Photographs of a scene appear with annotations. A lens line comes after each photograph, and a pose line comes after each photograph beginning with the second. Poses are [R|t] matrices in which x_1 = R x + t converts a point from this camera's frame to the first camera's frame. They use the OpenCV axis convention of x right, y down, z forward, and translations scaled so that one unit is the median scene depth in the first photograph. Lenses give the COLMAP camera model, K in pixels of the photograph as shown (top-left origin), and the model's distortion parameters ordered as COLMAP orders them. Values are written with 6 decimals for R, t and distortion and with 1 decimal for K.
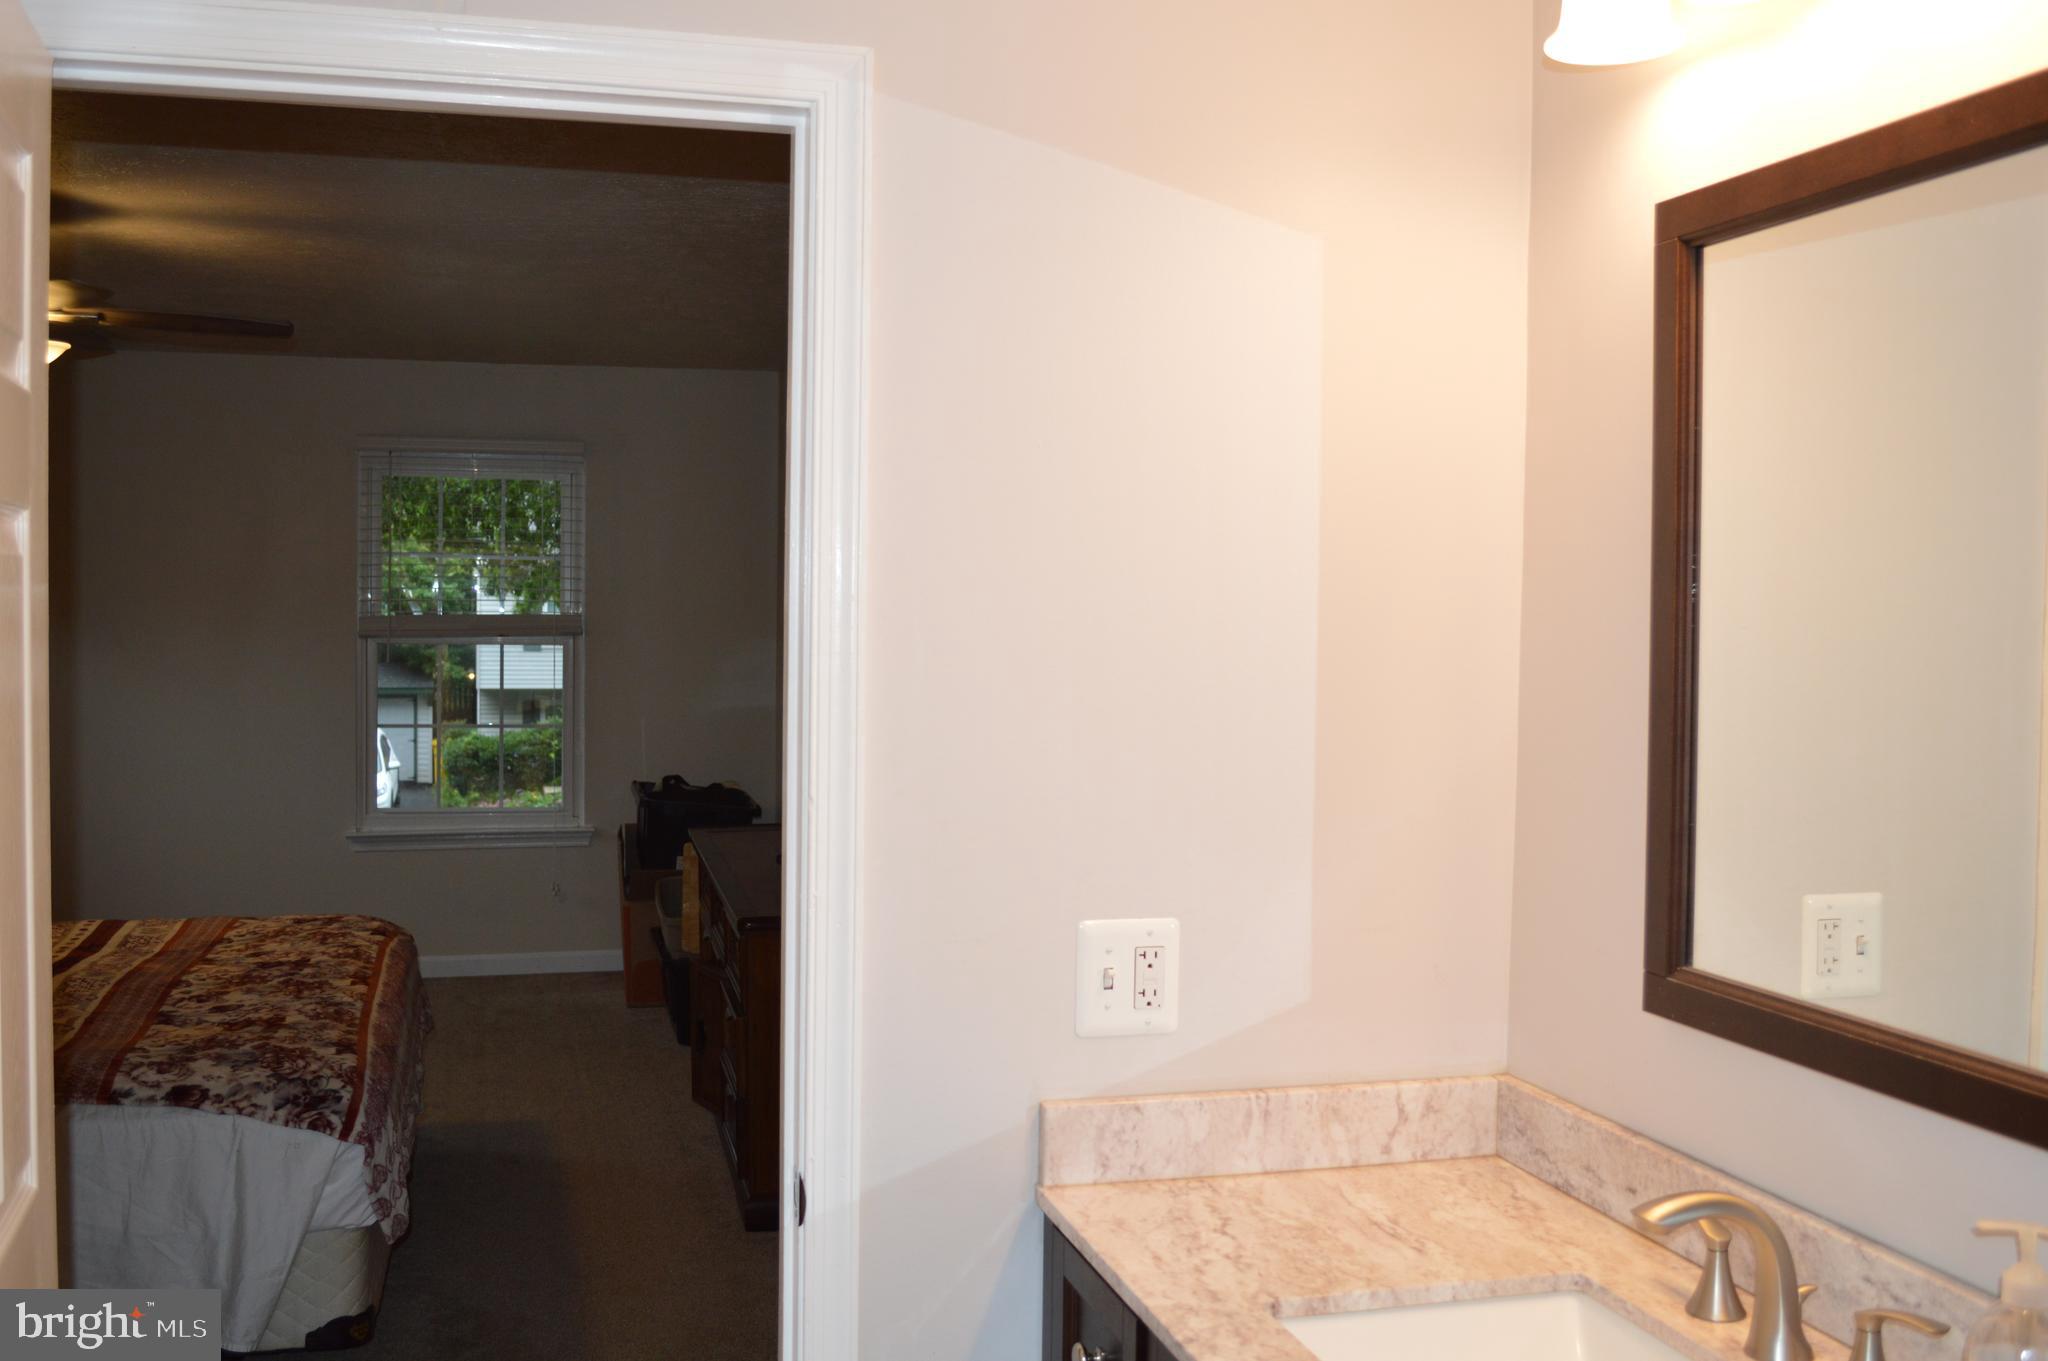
lens RADIAL K [[1951.4, 0, 1024.0], [0, 1951.4, 680.5], [0, 0, 1]] dist [-0.045662, -0.009873]
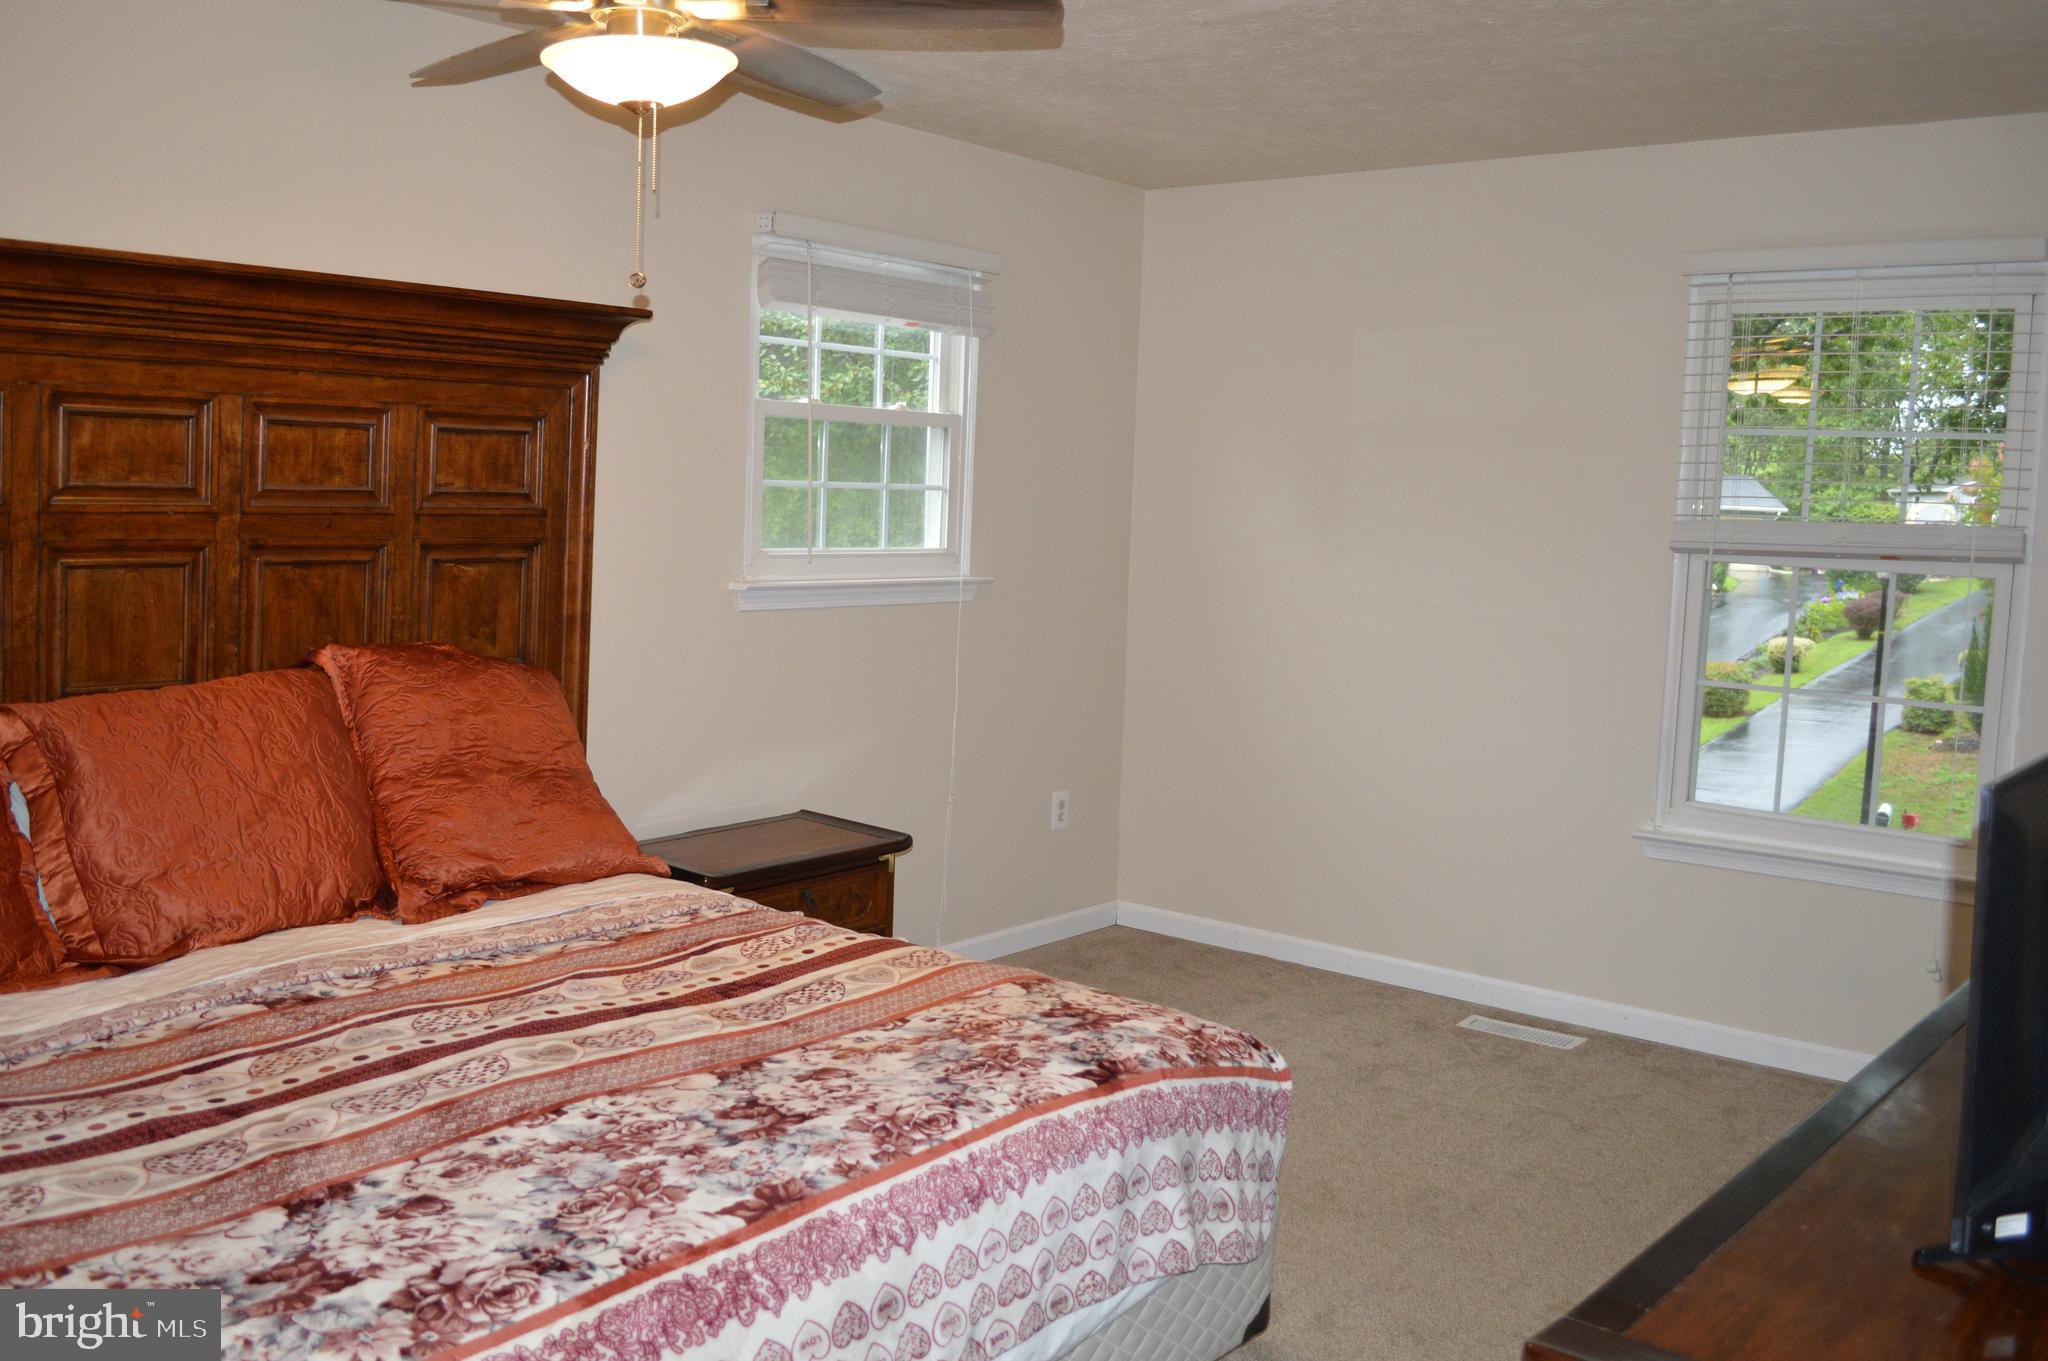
lens RADIAL K [[1739.2, 0, 1024.0], [0, 1739.2, 680.5], [0, 0, 1]] dist [-0.076195, 0.009340]
pose [[0.575361, 0.093435, -0.812545, 0.046139], [-0.056682, 0.995620, 0.074351, -0.018029], [0.815933, 0.003278, 0.578138, 0.923925]]
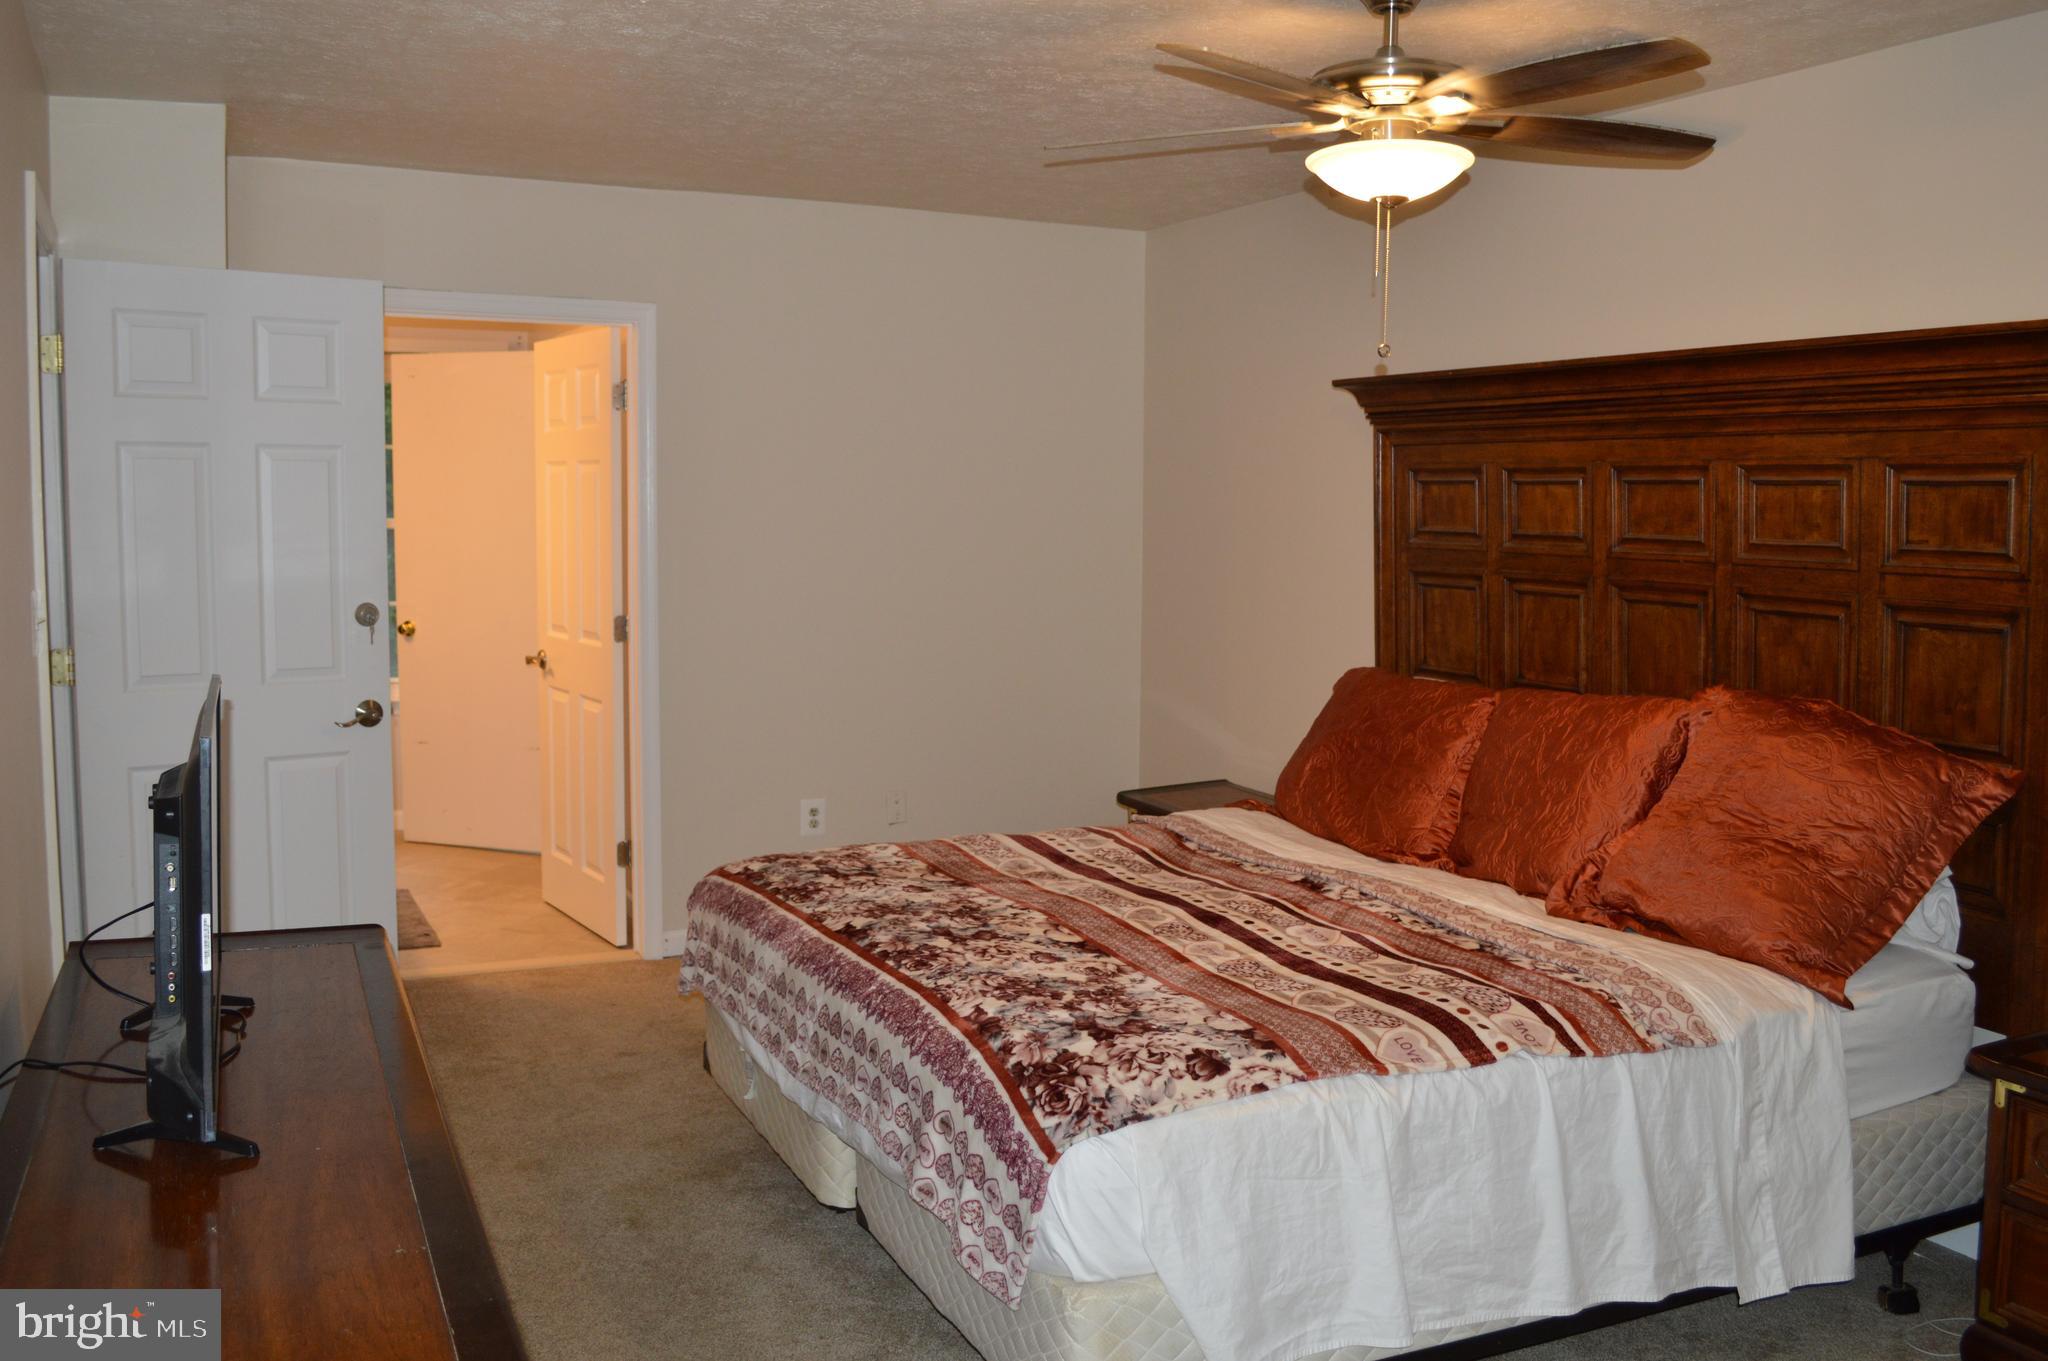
lens RADIAL K [[1739.2, 0, 1024.0], [0, 1739.2, 680.5], [0, 0, 1]] dist [-0.076195, 0.009340]
pose [[-0.983027, -0.005239, -0.183387, -0.315387], [-0.031802, 0.989326, 0.142208, -0.076701], [0.180684, 0.145627, -0.972700, 1.998267]]
